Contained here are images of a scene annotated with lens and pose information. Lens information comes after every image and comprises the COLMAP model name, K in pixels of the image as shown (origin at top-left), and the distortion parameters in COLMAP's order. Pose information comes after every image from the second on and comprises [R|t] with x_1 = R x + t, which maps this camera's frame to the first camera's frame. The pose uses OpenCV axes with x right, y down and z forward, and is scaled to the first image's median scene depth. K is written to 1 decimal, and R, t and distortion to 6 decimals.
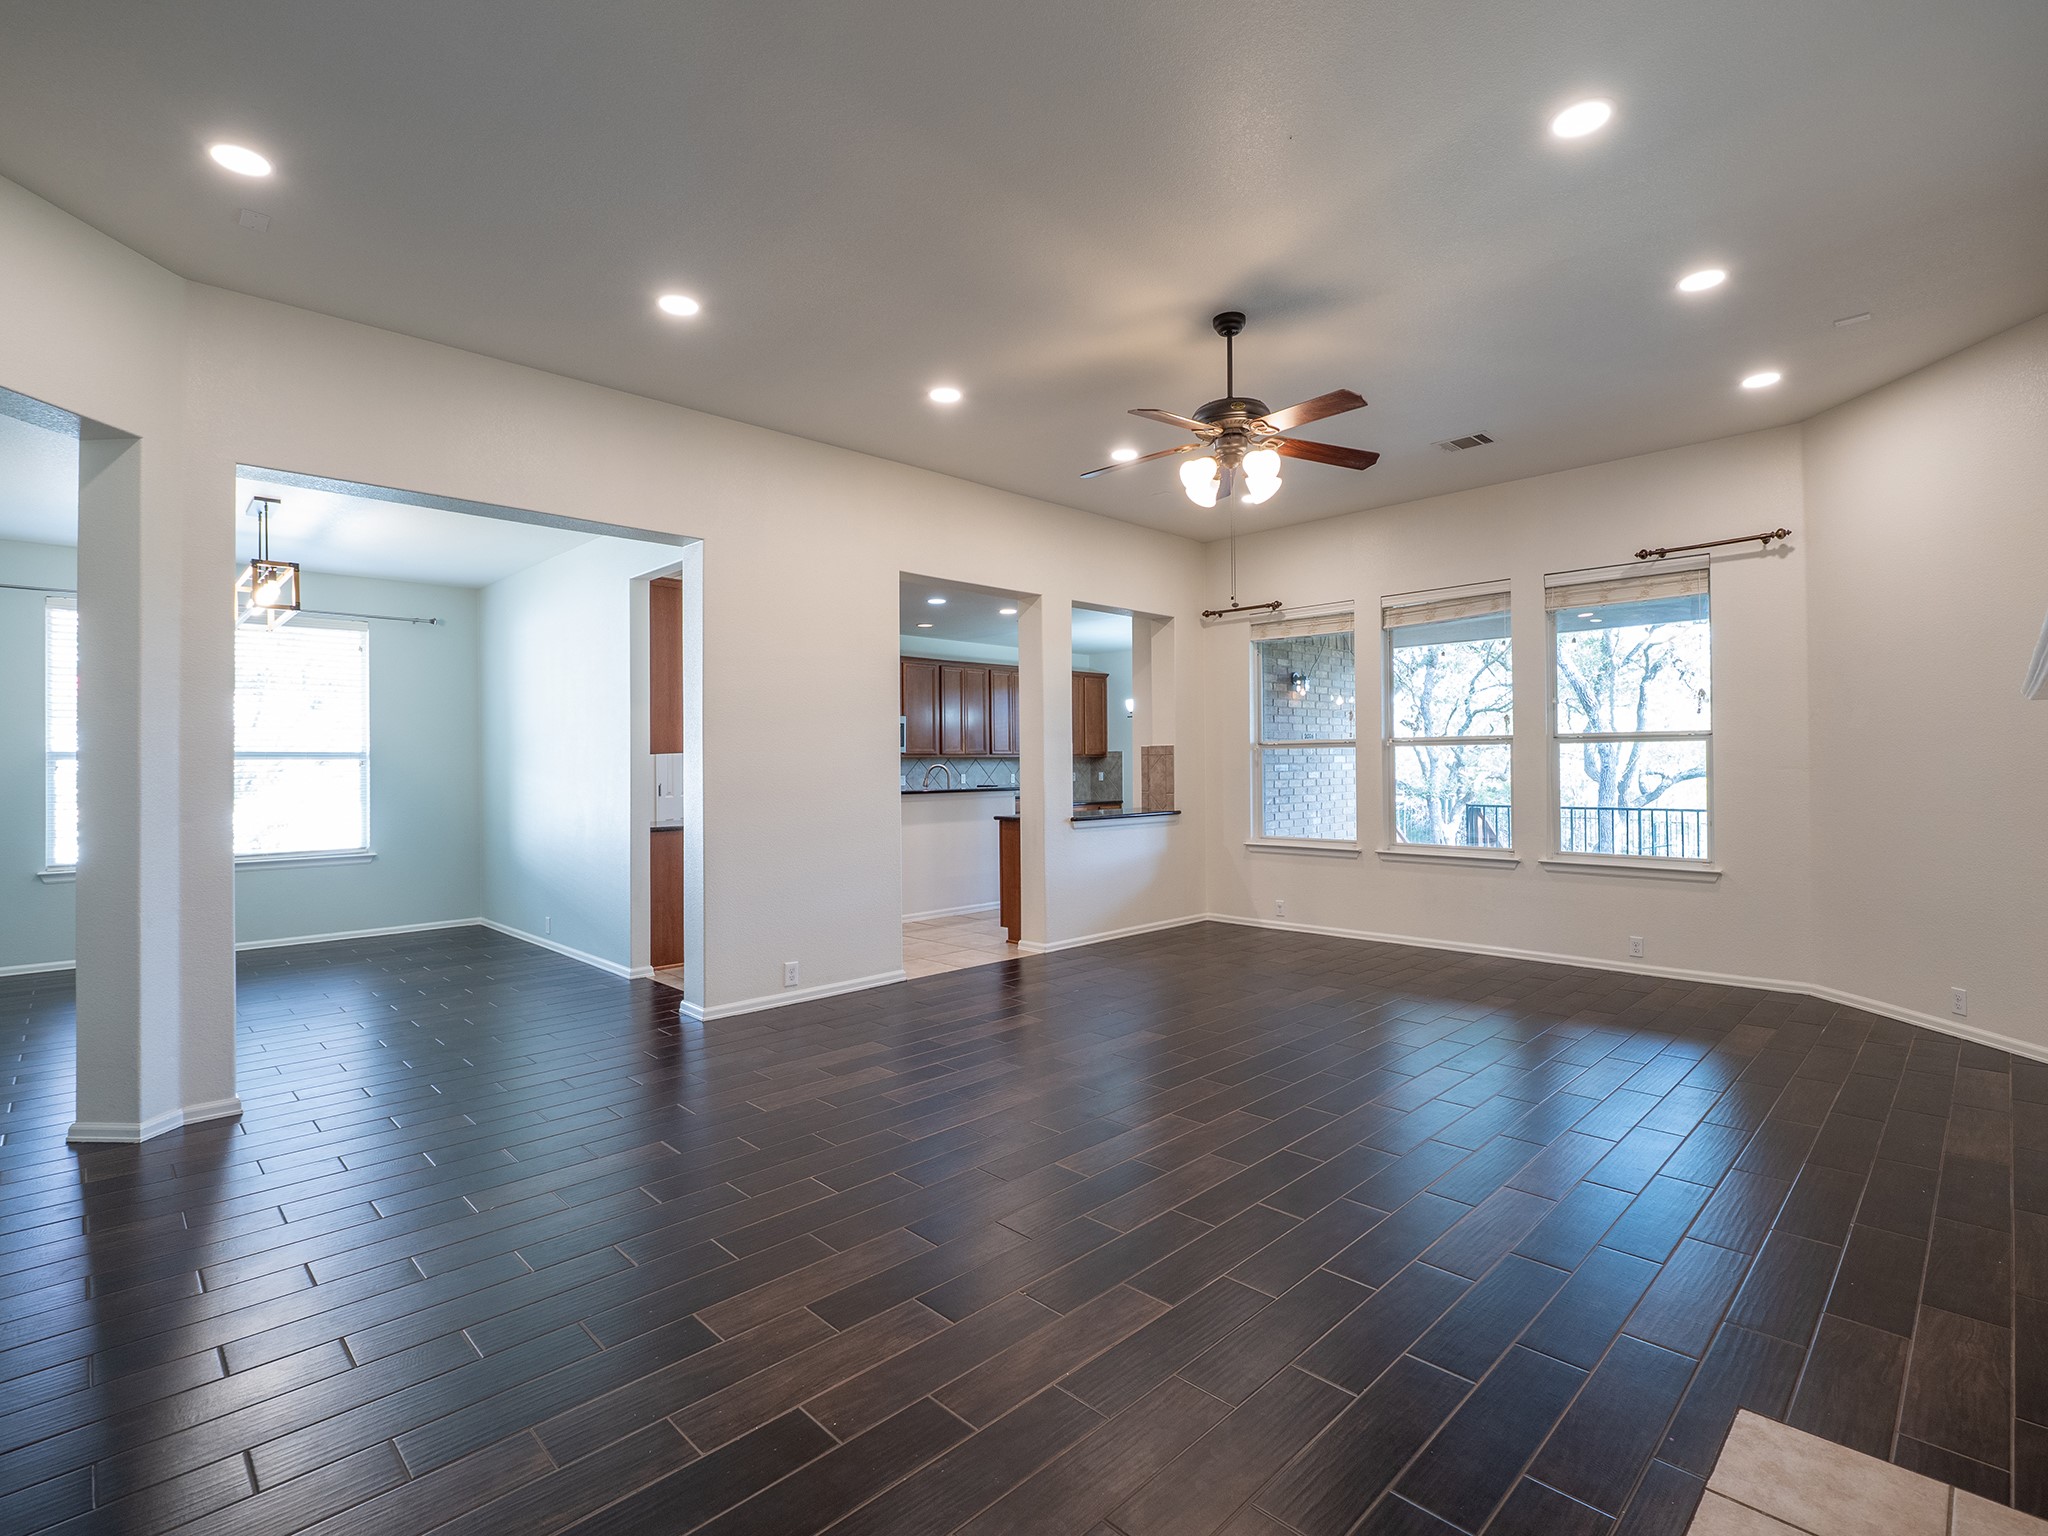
lens RADIAL K [[972.5, 0, 1012.9], [0, 972.5, 759.4], [0, 0, 1]] dist [-0.010413, -0.002124]
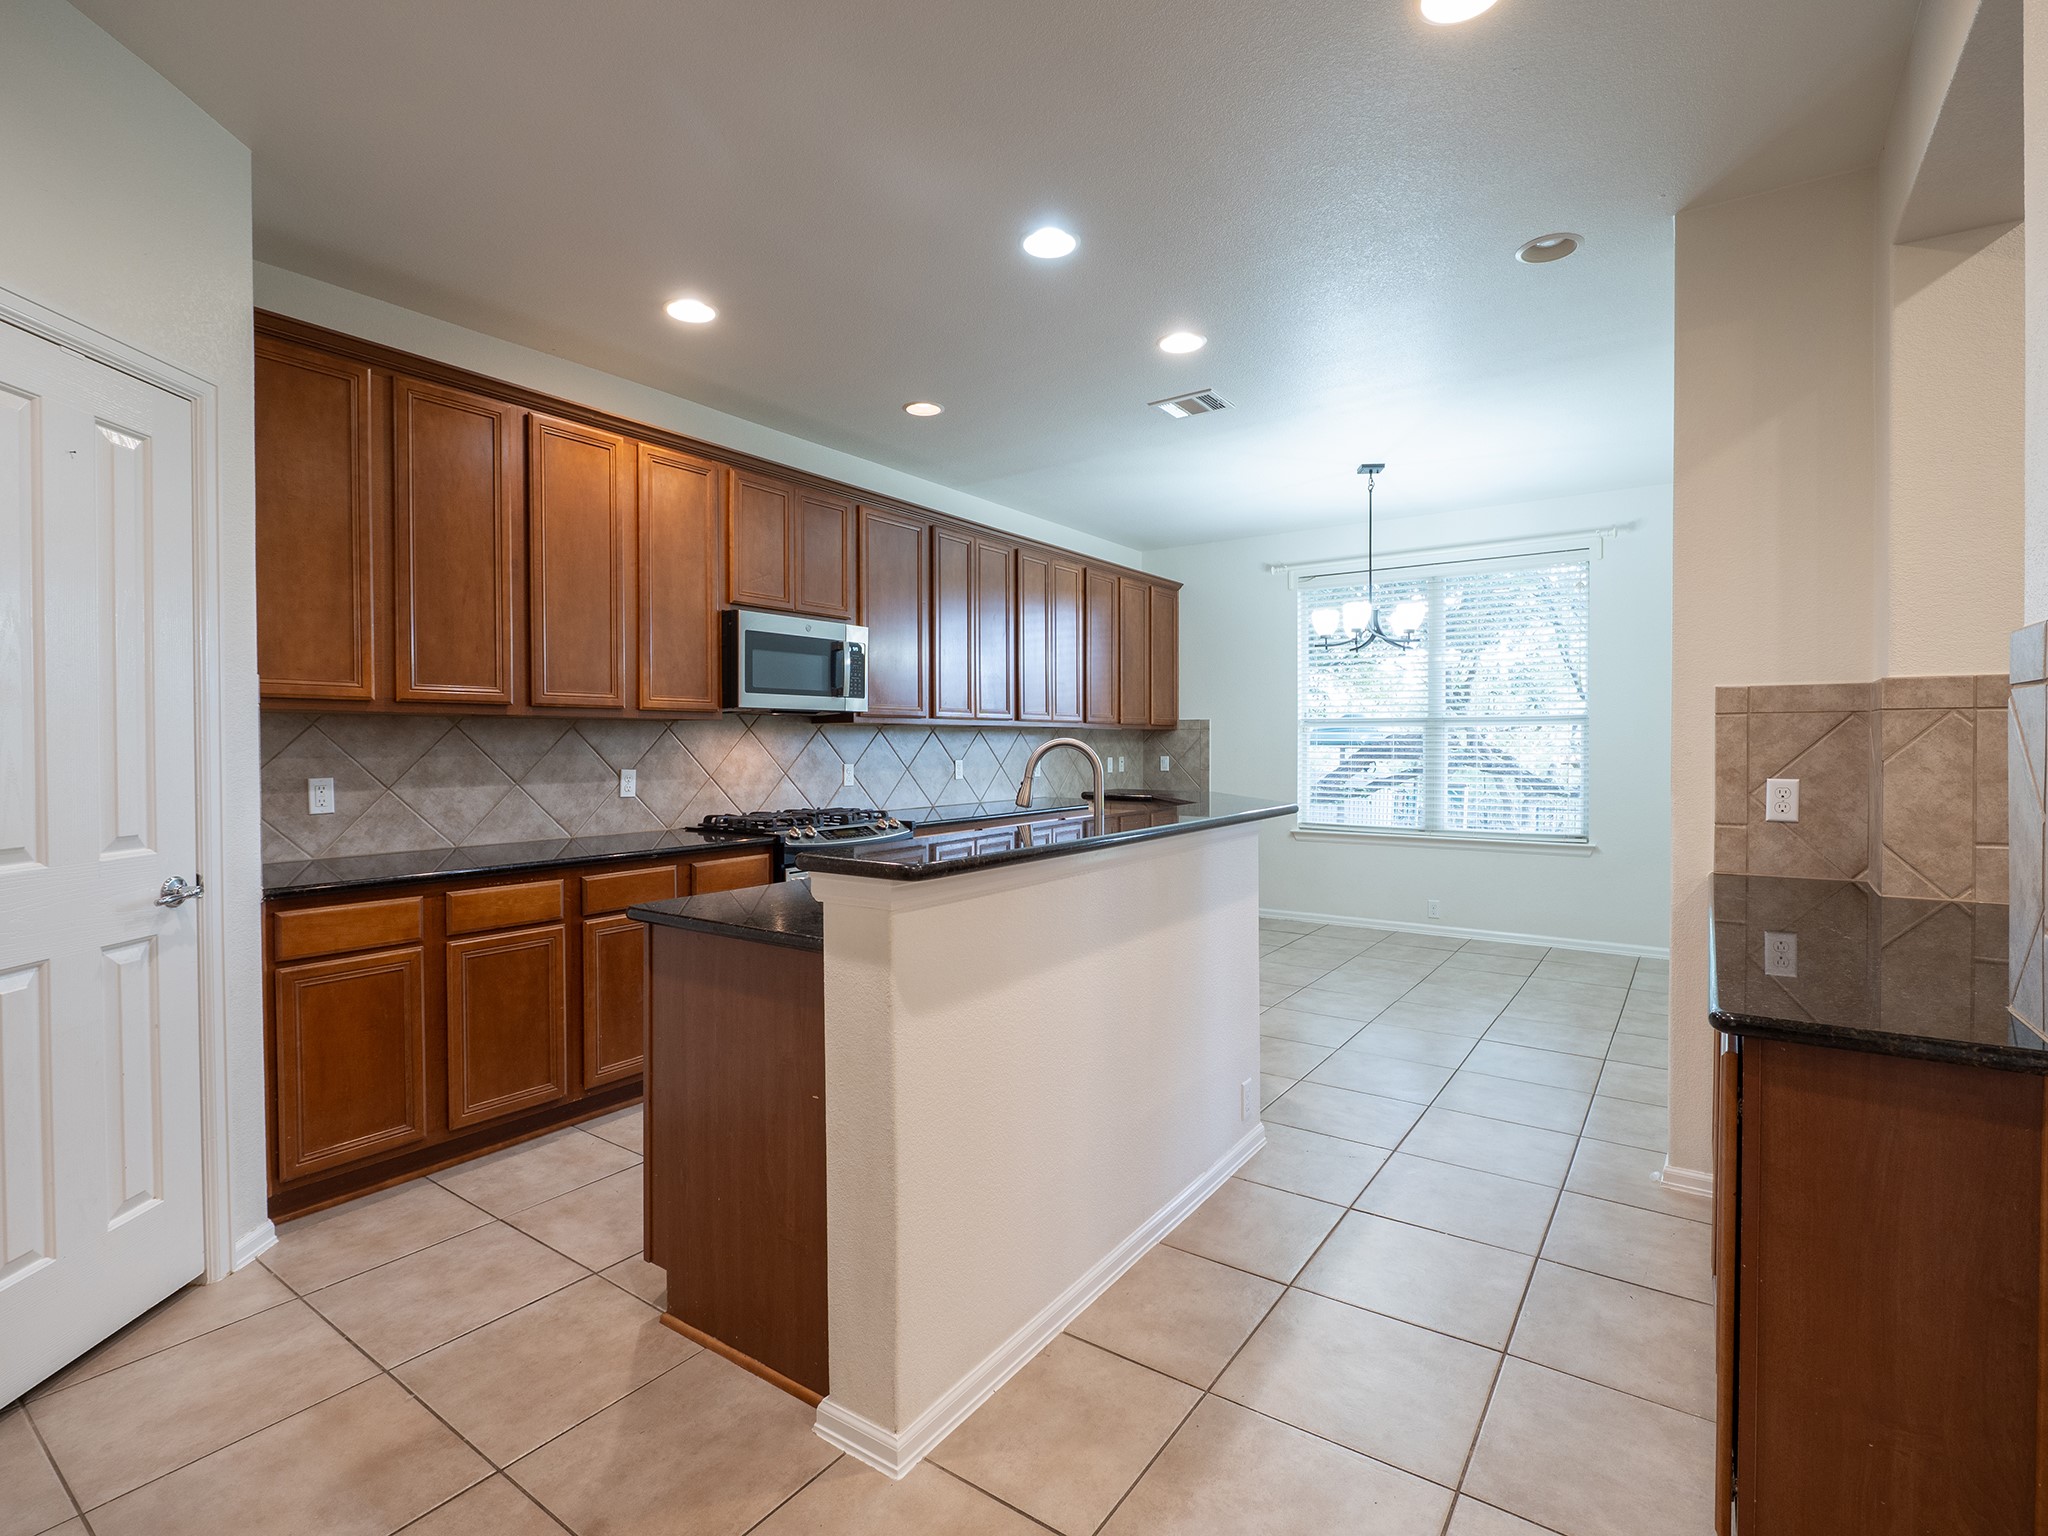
lens RADIAL K [[972.5, 0, 1012.9], [0, 972.5, 759.4], [0, 0, 1]] dist [-0.010413, -0.002124]
pose [[0.983979, 0.002869, 0.178259, -0.176541], [-0.006639, 0.999767, 0.020555, 0.006585], [-0.178158, -0.021410, 0.983769, 0.800223]]
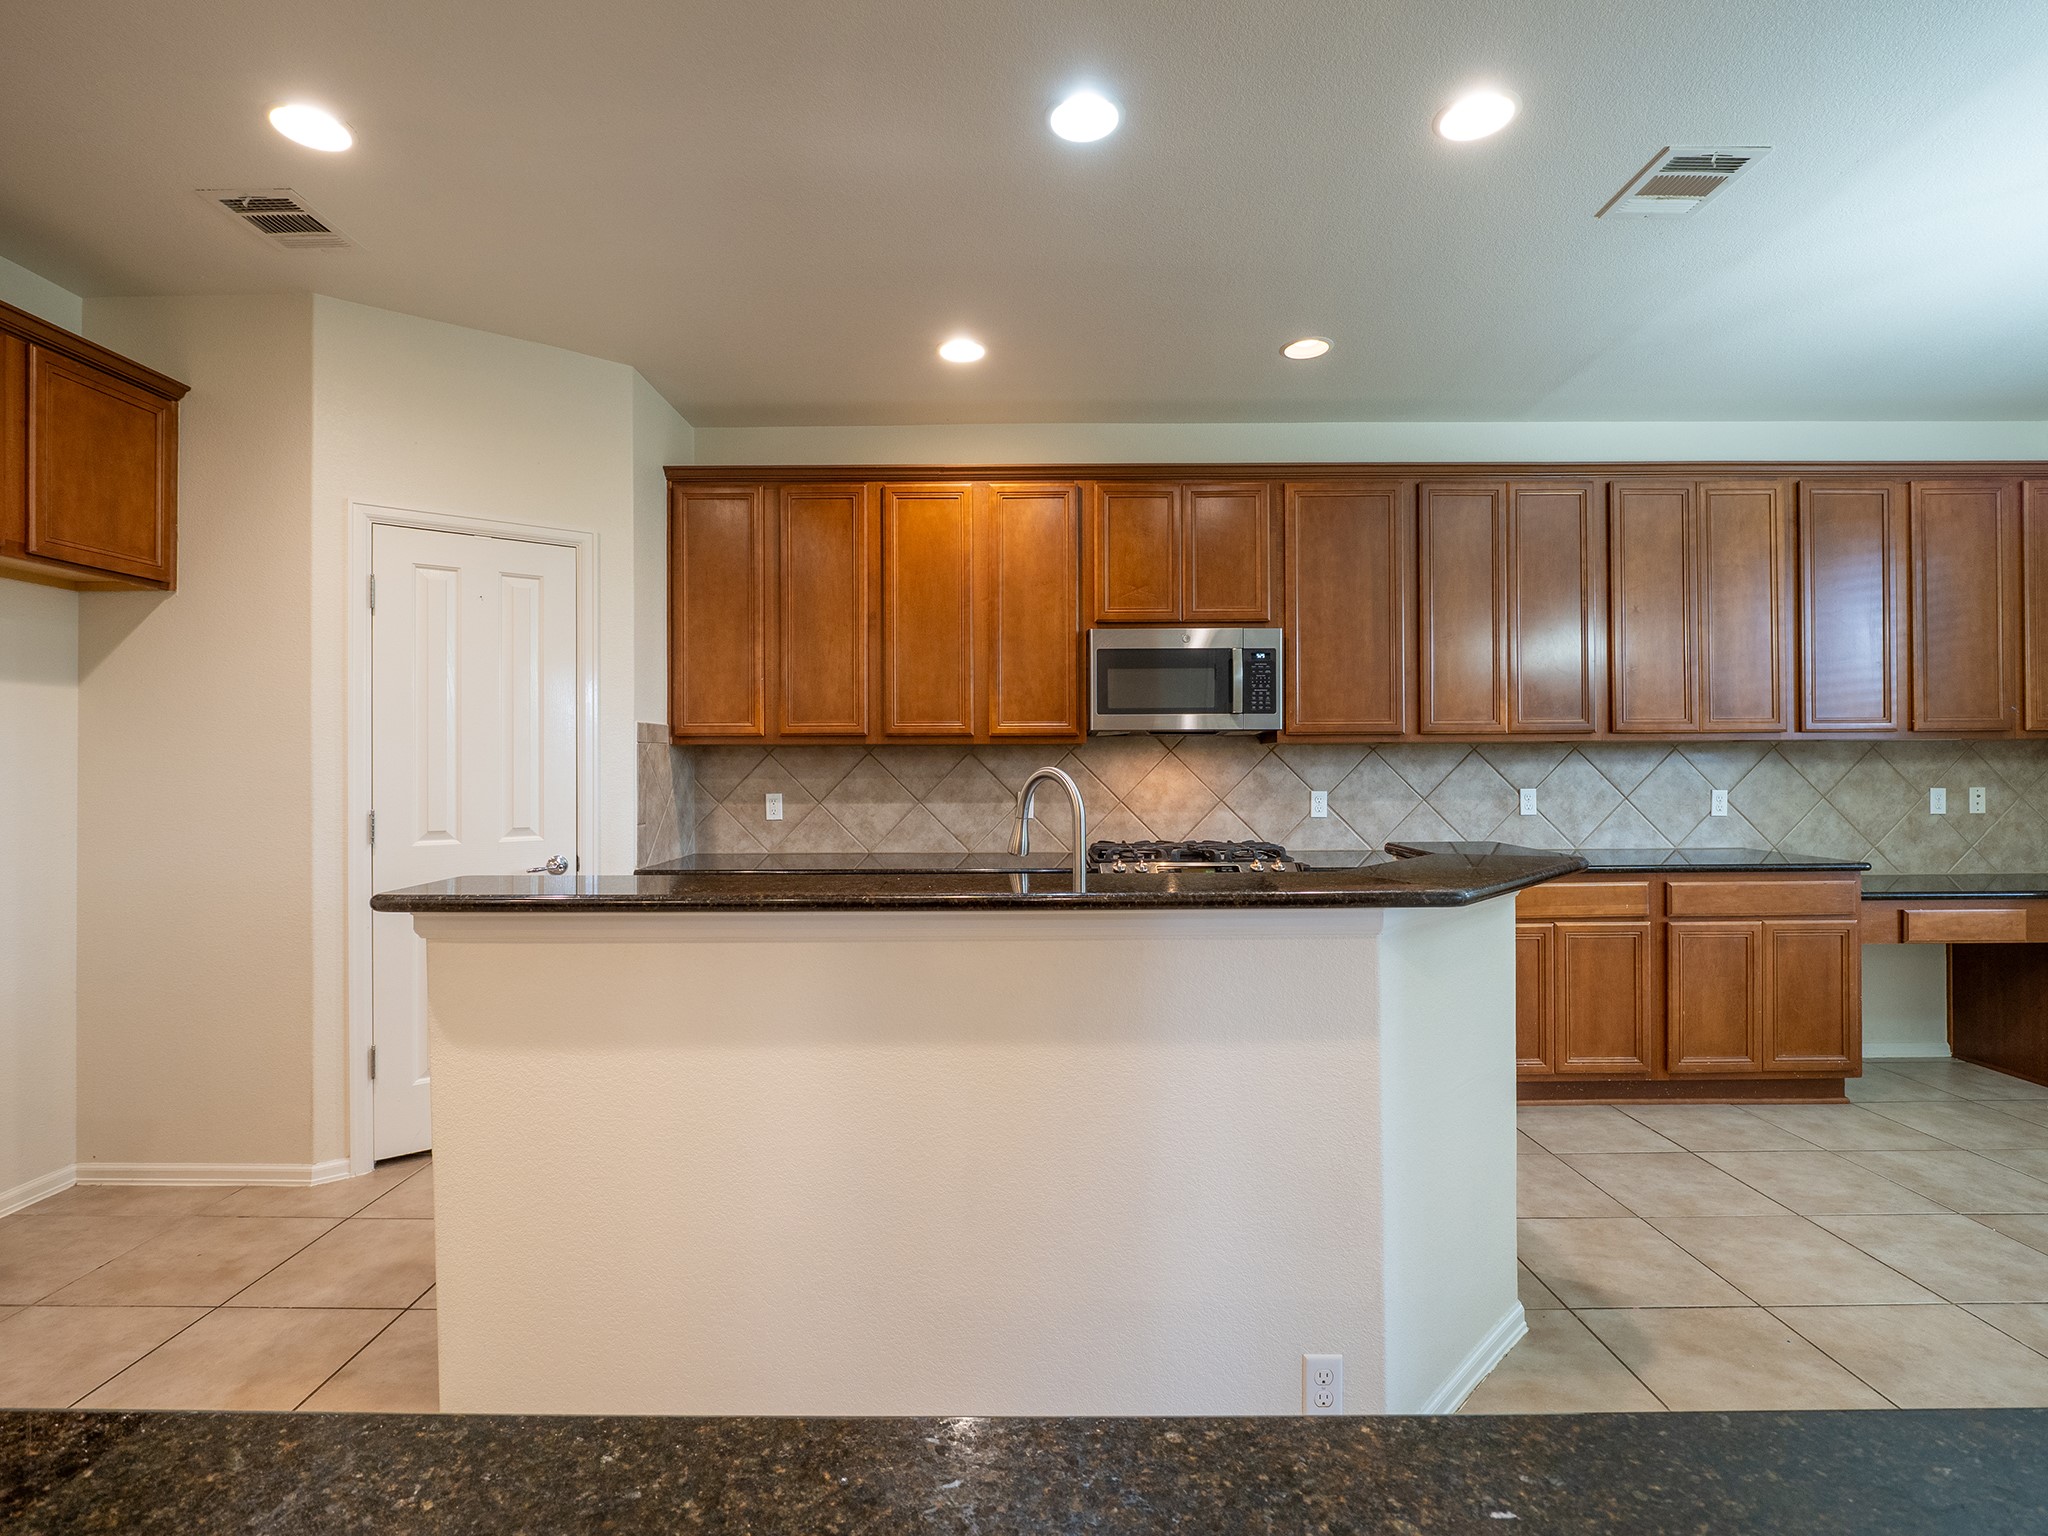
lens RADIAL K [[972.5, 0, 1012.9], [0, 972.5, 759.4], [0, 0, 1]] dist [-0.010413, -0.002124]
pose [[0.713333, 0.002638, -0.700821, 0.100681], [0.002452, 0.999977, 0.006260, 0.002103], [0.700821, -0.006183, 0.713310, 0.957593]]
